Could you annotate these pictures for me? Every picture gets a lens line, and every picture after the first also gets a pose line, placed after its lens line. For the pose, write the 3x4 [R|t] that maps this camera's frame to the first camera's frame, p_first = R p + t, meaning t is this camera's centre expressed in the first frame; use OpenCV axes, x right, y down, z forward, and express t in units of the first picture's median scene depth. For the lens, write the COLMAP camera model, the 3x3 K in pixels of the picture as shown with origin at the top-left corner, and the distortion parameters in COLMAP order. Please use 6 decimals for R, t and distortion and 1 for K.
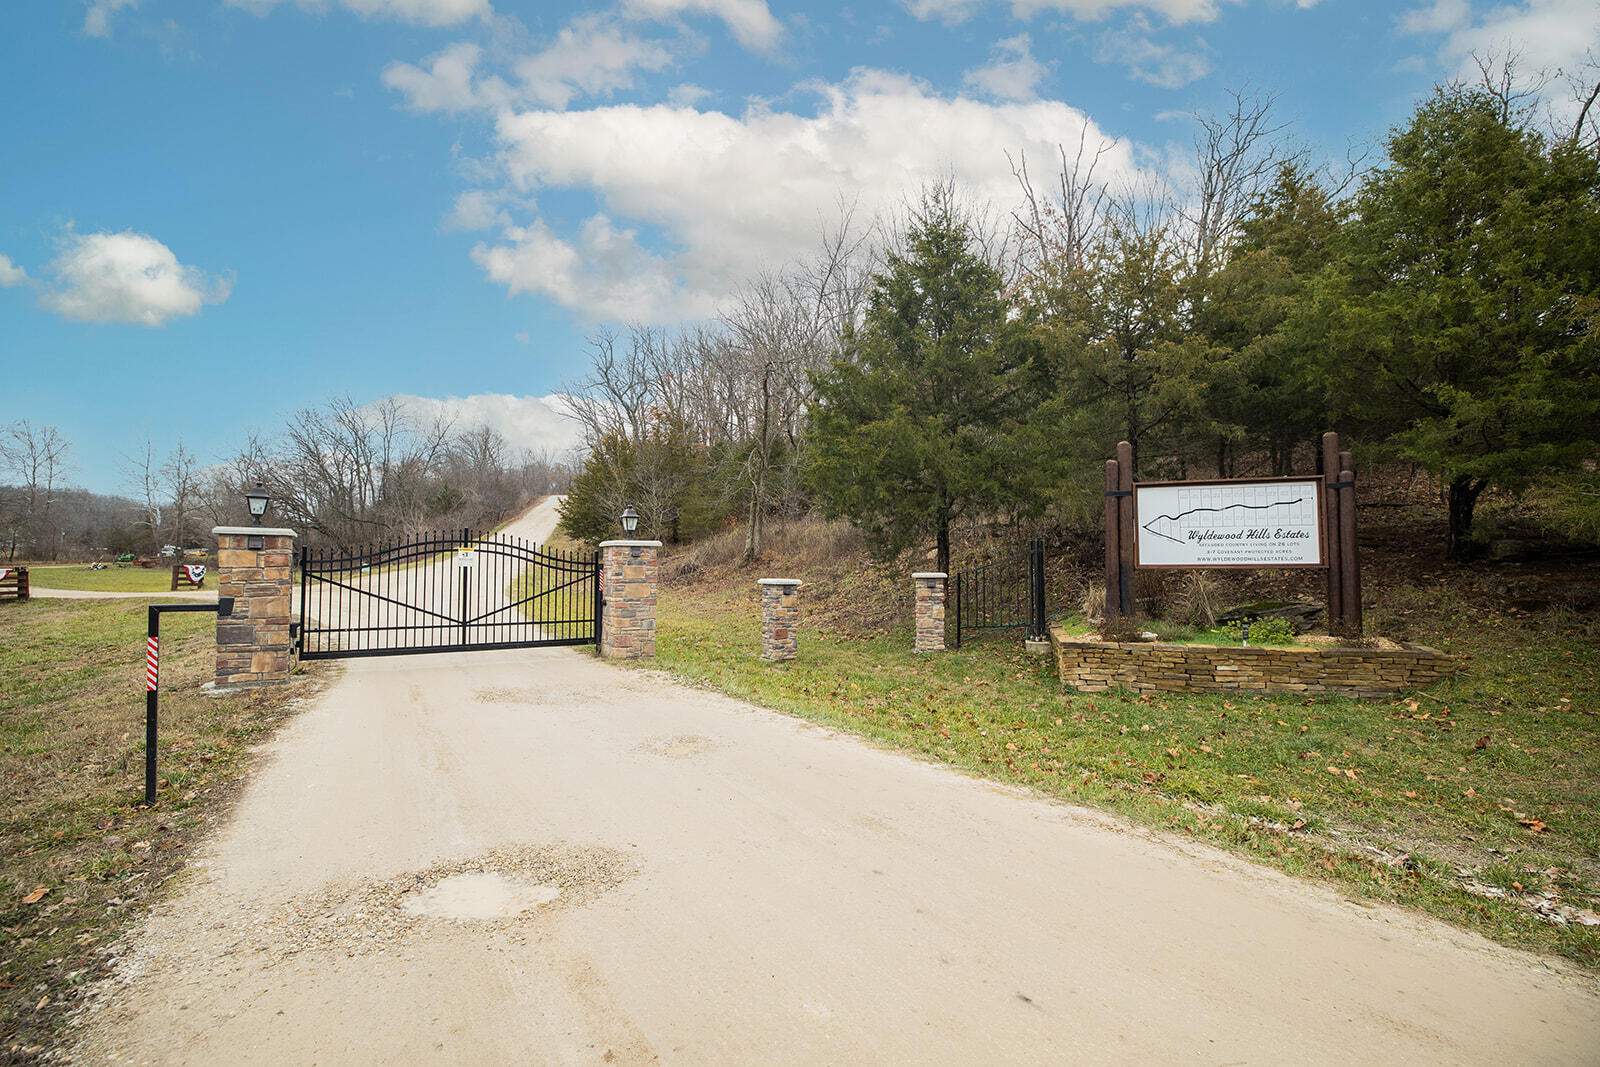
lens RADIAL K [[684.7, 0, 800.0], [0, 684.7, 533.5], [0, 0, 1]] dist [-0.043351, 0.013067]
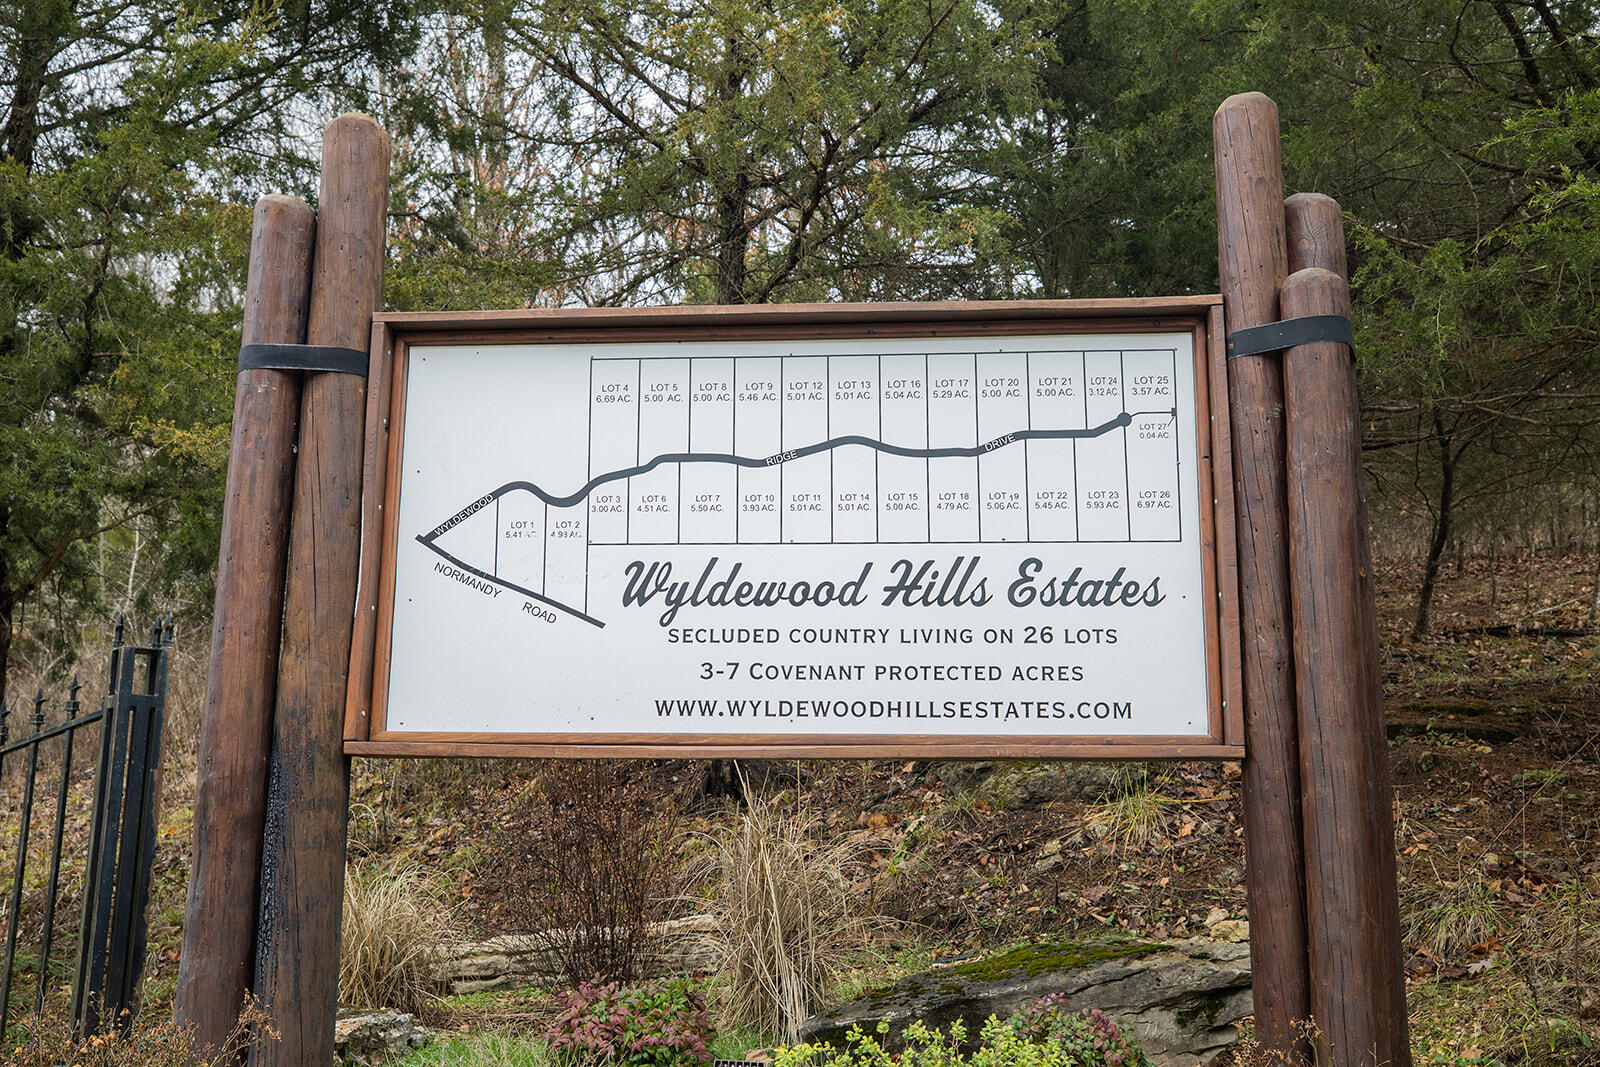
lens RADIAL K [[1613.9, 0, 800.0], [0, 1613.9, 533.5], [0, 0, 1]] dist [0.047668, 0.027726]
pose [[0.958447, 0.070283, 0.276479, 0.485926], [-0.027904, 0.987626, -0.154327, 0.057681], [-0.283904, 0.140199, 0.948548, 0.532752]]
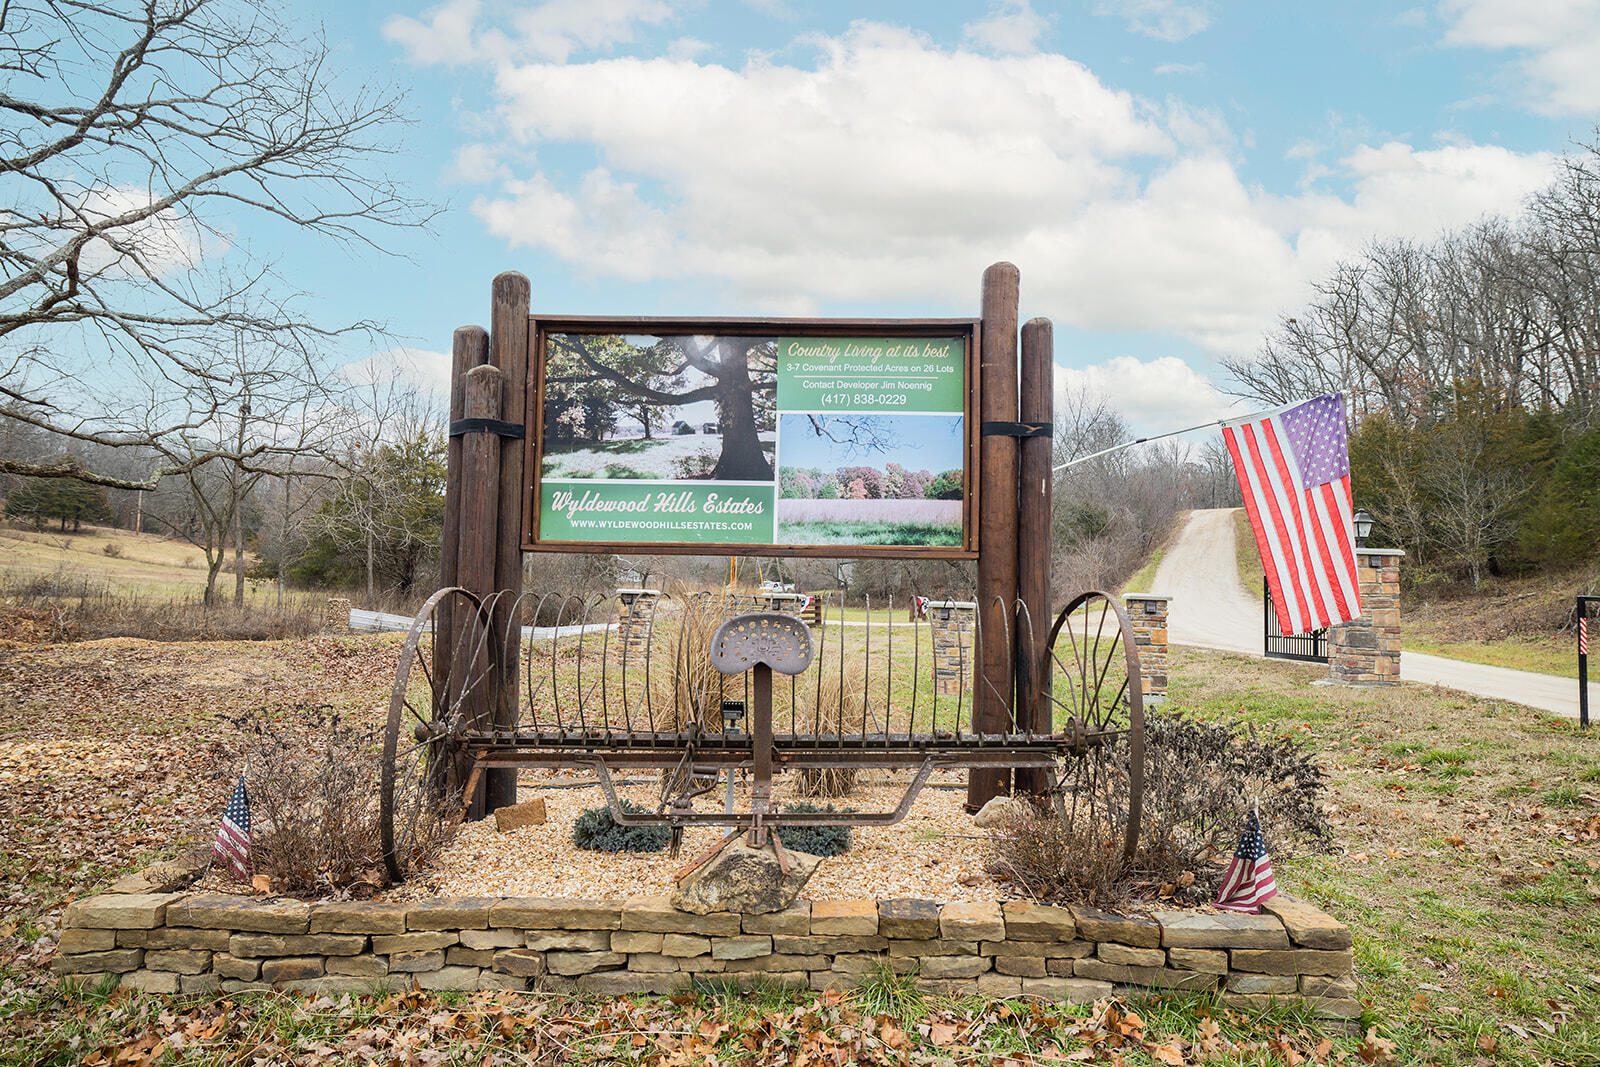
lens RADIAL K [[975.2, 0, 800.0], [0, 975.2, 533.5], [0, 0, 1]] dist [-0.006721, 0.002212]
pose [[0.757295, -0.025806, -0.652563, -0.360538], [0.003097, 0.999350, -0.035926, 0.017671], [0.653065, 0.025186, 0.756883, -0.712452]]
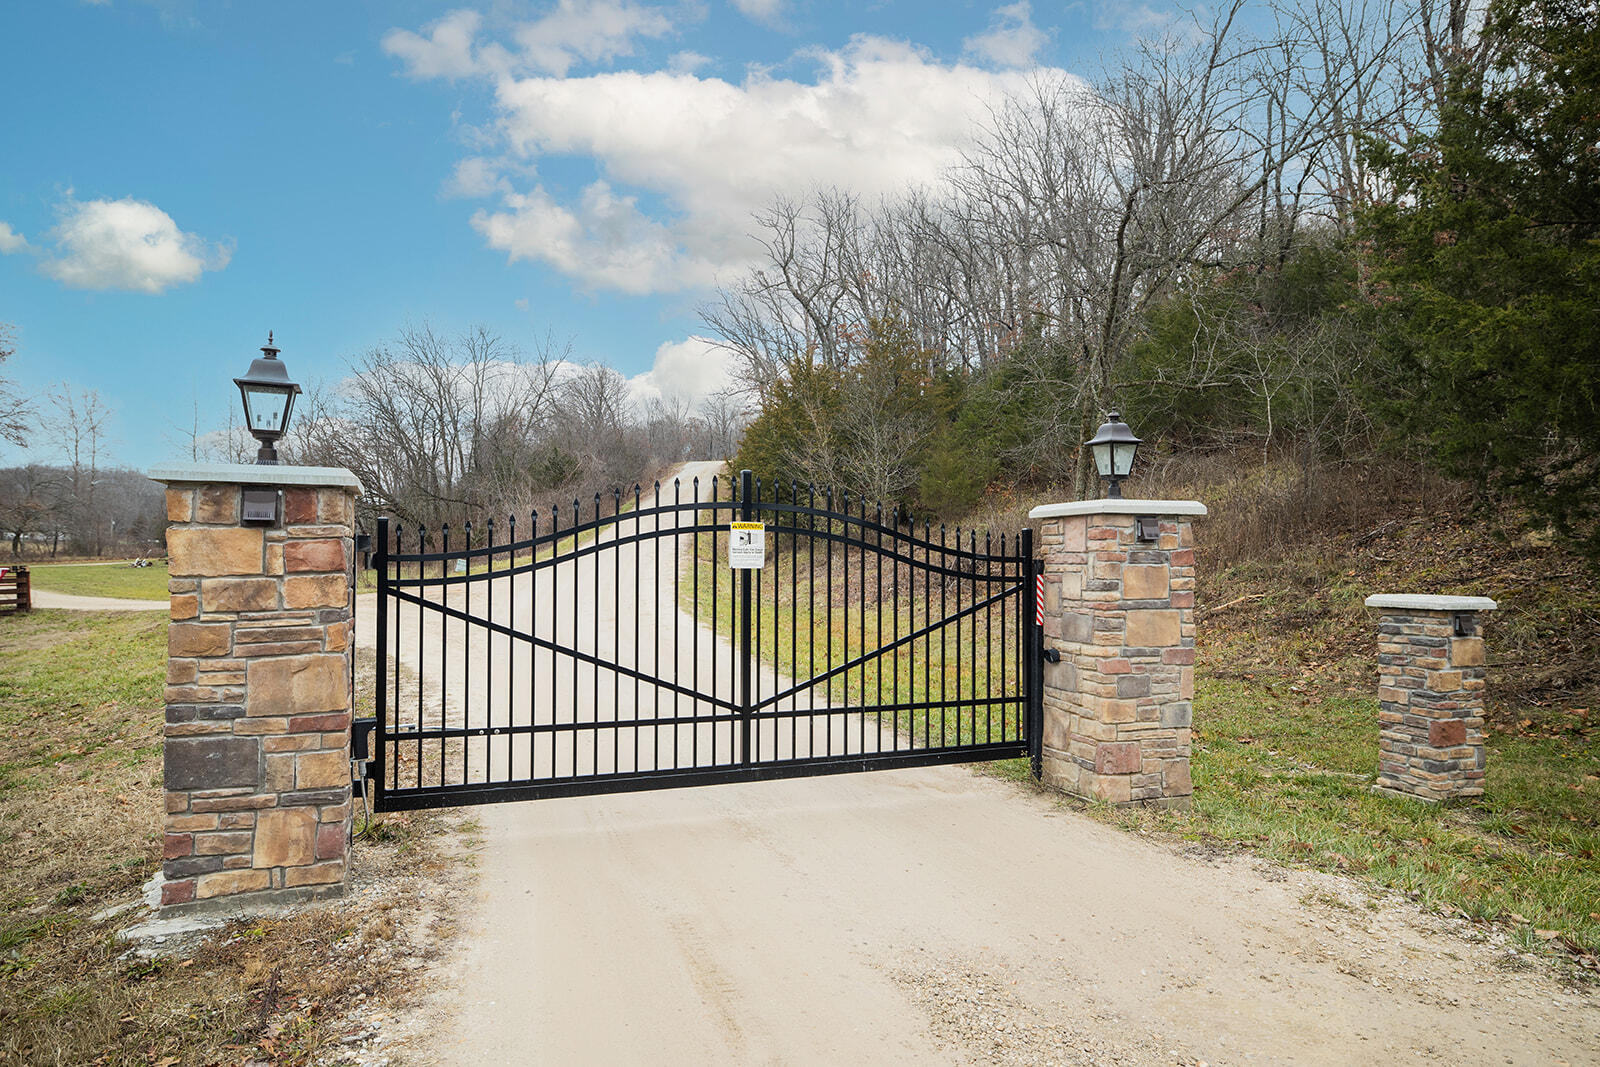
lens RADIAL K [[975.2, 0, 800.0], [0, 975.2, 533.5], [0, 0, 1]] dist [-0.006721, 0.002212]
pose [[0.974247, -0.007196, -0.225369, -0.319530], [0.011744, 0.999753, 0.018844, 0.016966], [0.225178, -0.021006, 0.974091, 0.429513]]
